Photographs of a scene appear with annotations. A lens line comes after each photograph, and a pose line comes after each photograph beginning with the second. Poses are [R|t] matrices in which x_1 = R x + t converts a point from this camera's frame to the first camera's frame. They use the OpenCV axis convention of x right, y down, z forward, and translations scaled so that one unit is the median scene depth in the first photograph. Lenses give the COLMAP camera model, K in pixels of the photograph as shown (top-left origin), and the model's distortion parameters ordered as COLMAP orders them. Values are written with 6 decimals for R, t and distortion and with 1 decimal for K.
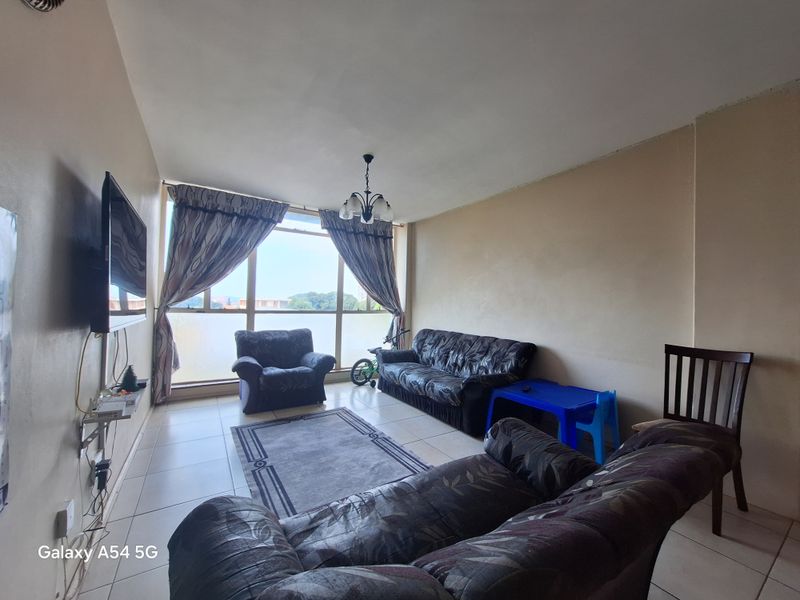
lens RADIAL K [[323.0, 0, 402.4], [0, 323.0, 299.0], [0, 0, 1]] dist [-0.001244, 0.000244]
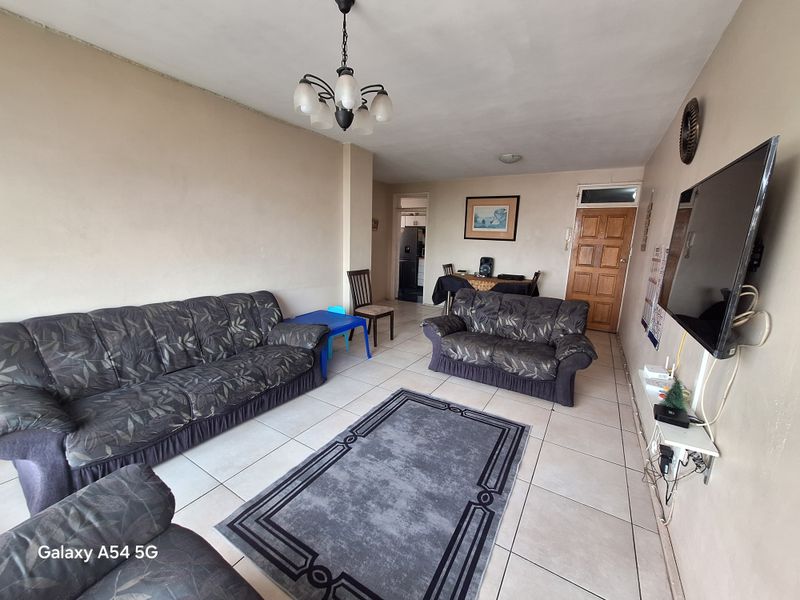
lens RADIAL K [[323.0, 0, 402.4], [0, 323.0, 299.0], [0, 0, 1]] dist [-0.001244, 0.000244]
pose [[-0.446215, -0.201511, 0.871944, -0.787112], [-0.062889, 0.978971, 0.194063, -0.066032], [-0.892713, 0.031758, -0.449504, 1.284024]]
